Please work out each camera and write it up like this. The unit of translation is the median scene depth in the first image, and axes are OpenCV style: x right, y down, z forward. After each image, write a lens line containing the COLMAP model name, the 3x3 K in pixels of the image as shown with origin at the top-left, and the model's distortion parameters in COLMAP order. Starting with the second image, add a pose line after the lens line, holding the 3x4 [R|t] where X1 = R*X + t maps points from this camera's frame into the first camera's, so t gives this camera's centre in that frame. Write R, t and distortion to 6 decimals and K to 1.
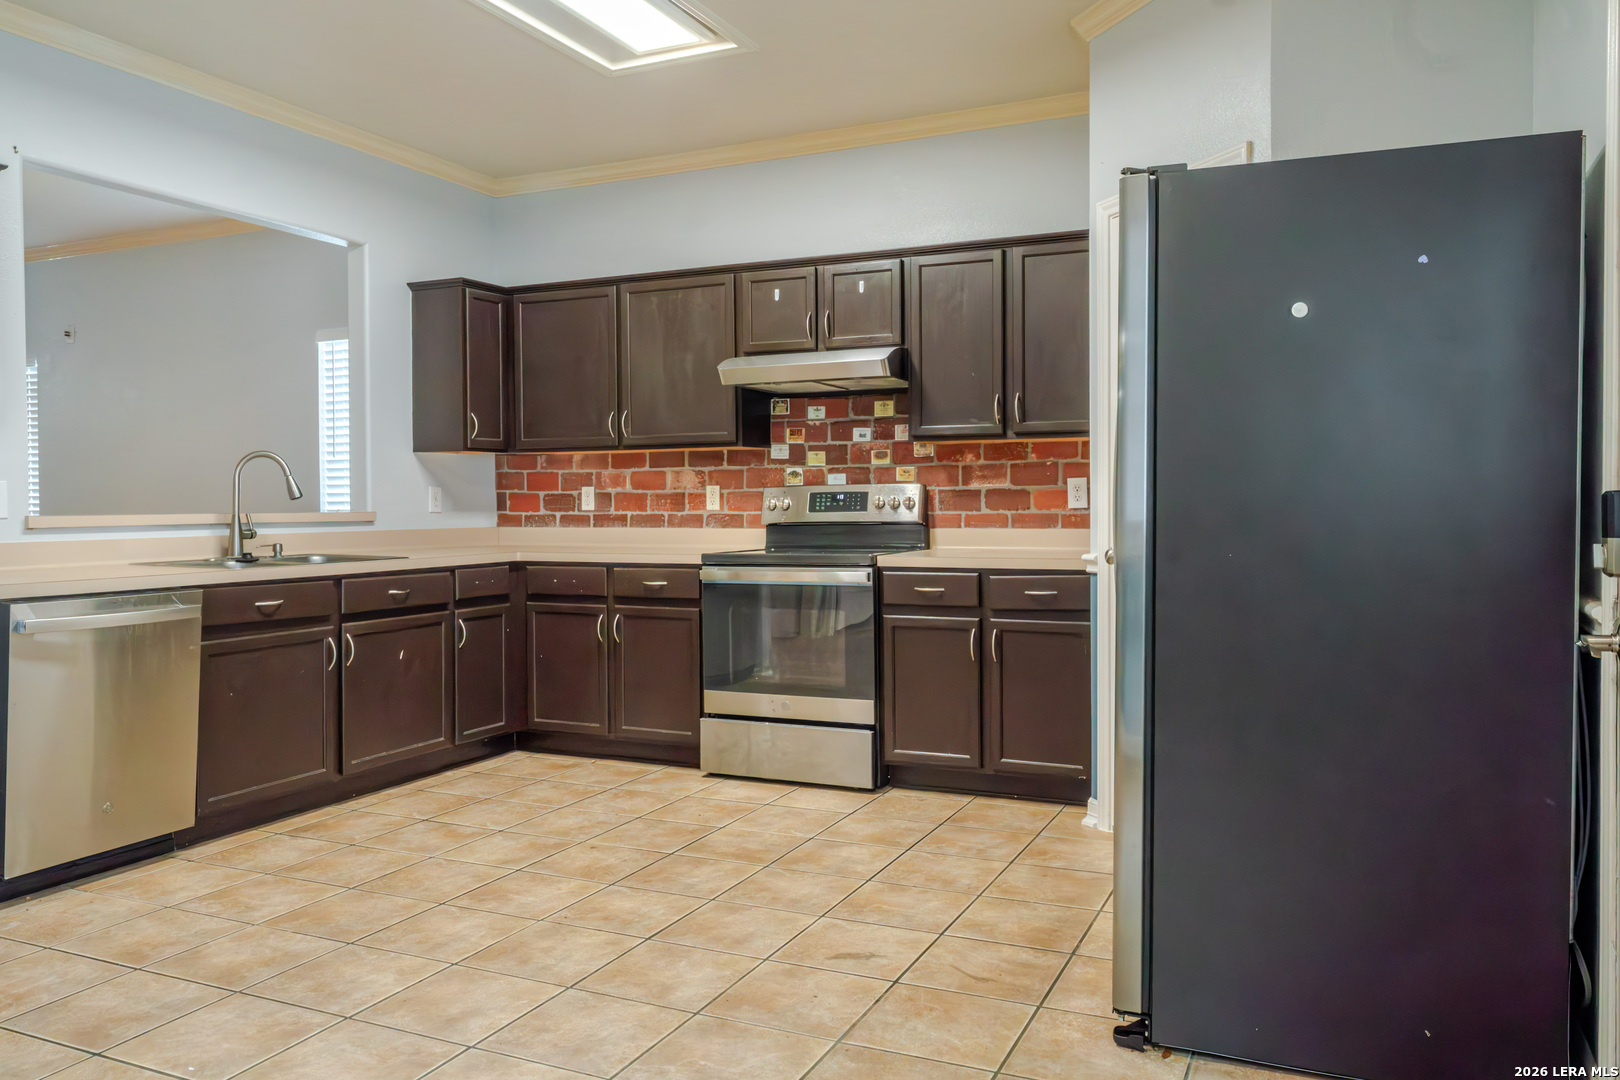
lens RADIAL K [[1216.4, 0, 800.2], [0, 1216.4, 538.8], [0, 0, 1]] dist [-0.009641, 0.014116]
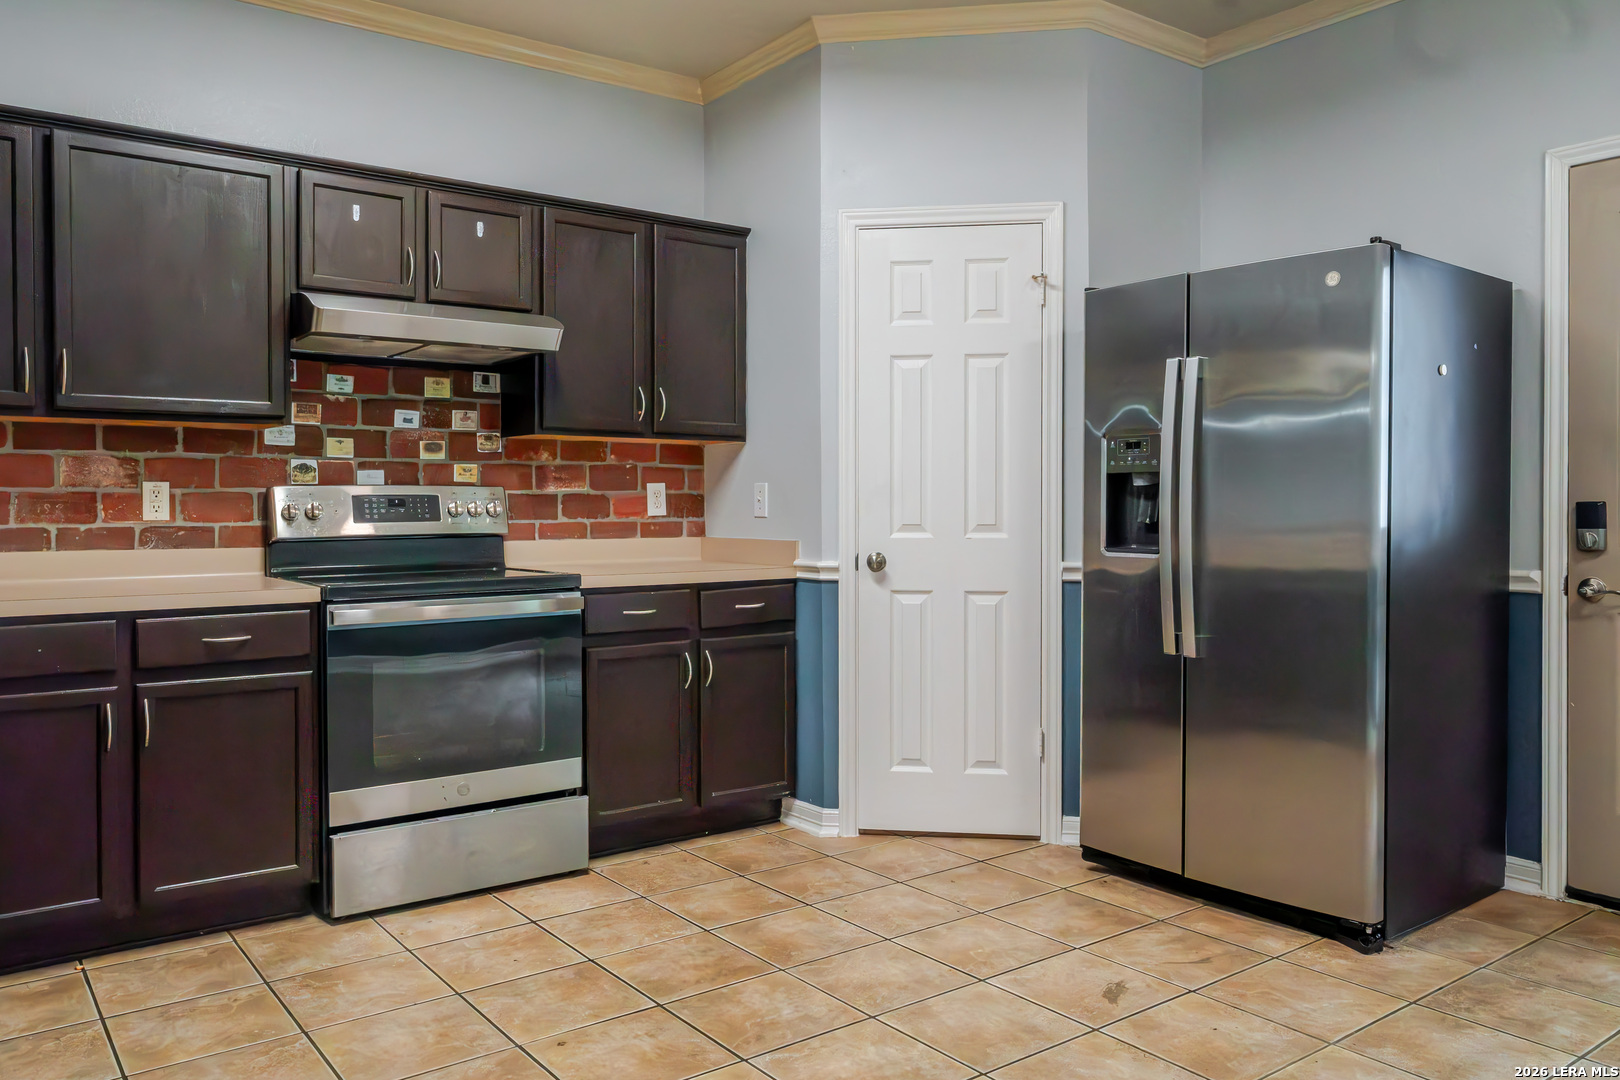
lens RADIAL K [[1216.4, 0, 805.7], [0, 1216.4, 530.6], [0, 0, 1]] dist [-0.009641, 0.014116]
pose [[0.466758, -0.012671, 0.884294, -0.538307], [0.025877, 0.999665, 0.000665, -0.011404], [-0.884006, 0.022573, 0.466929, 0.462074]]
